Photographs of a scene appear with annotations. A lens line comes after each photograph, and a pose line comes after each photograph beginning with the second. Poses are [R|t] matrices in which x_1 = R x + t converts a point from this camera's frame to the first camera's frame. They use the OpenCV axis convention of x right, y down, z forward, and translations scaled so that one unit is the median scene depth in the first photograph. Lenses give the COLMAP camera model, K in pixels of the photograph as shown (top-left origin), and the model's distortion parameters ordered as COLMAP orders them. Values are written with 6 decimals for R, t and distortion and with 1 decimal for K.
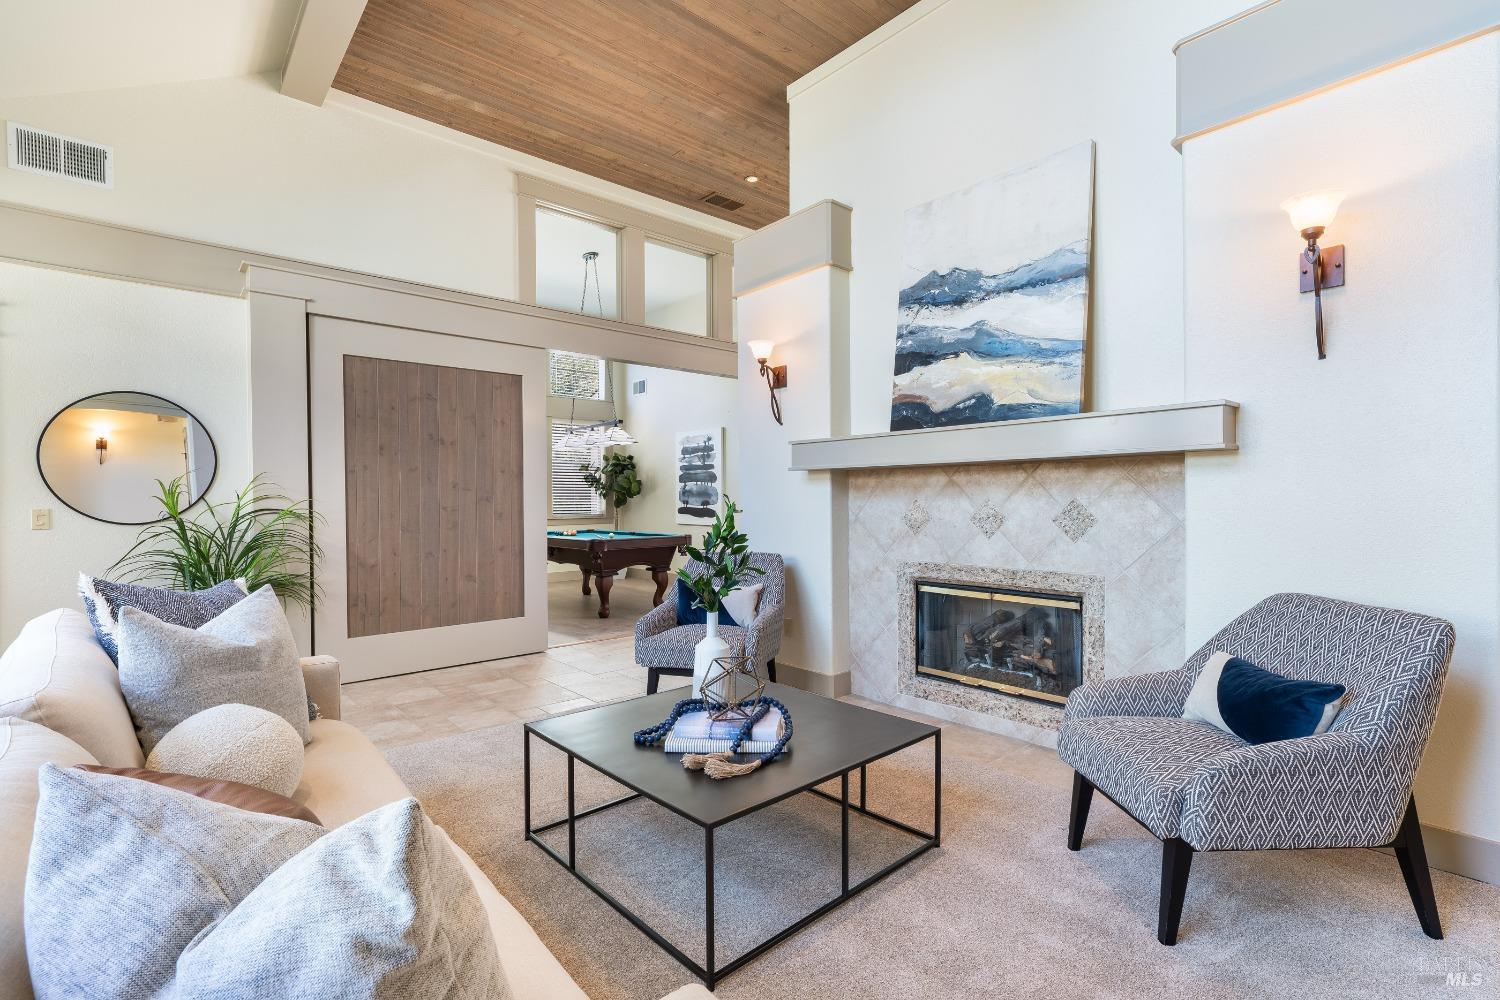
lens RADIAL K [[691.6, 0, 753.6], [0, 691.6, 504.9], [0, 0, 1]] dist [0.008661, 0.000780]
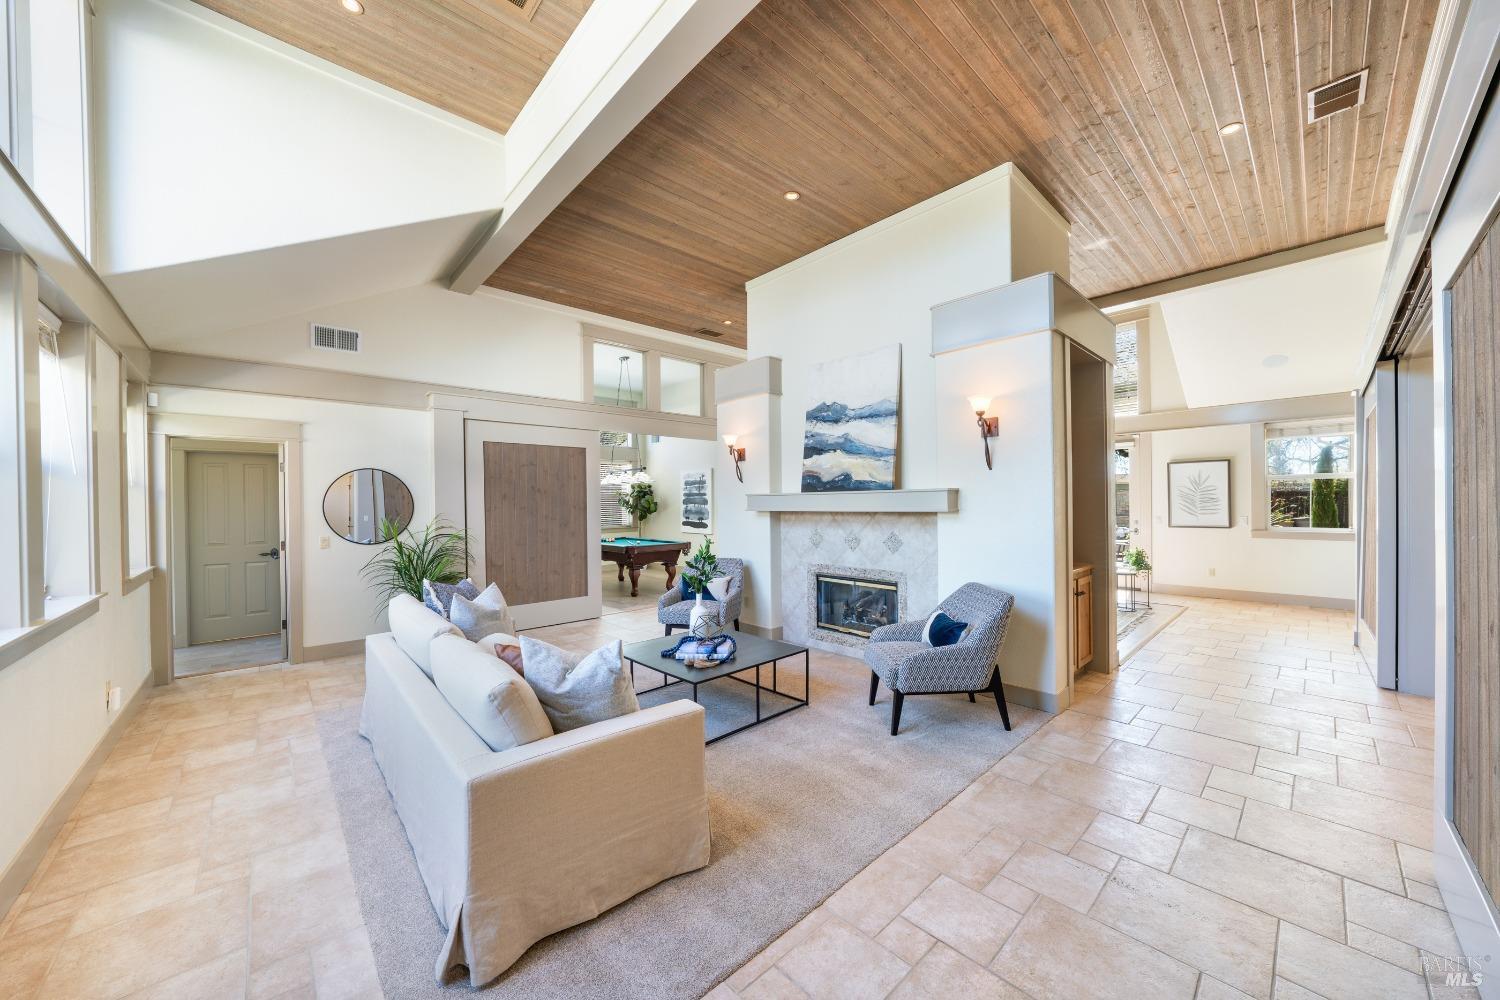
lens RADIAL K [[537.3, 0, 751.5], [0, 537.3, 503.8], [0, 0, 1]] dist [-0.010591, 0.000034]
pose [[0.999815, -0.003945, 0.018843, 0.043964], [0.004069, 0.999970, -0.006559, -0.064516], [-0.018817, 0.006635, 0.999801, -0.383854]]
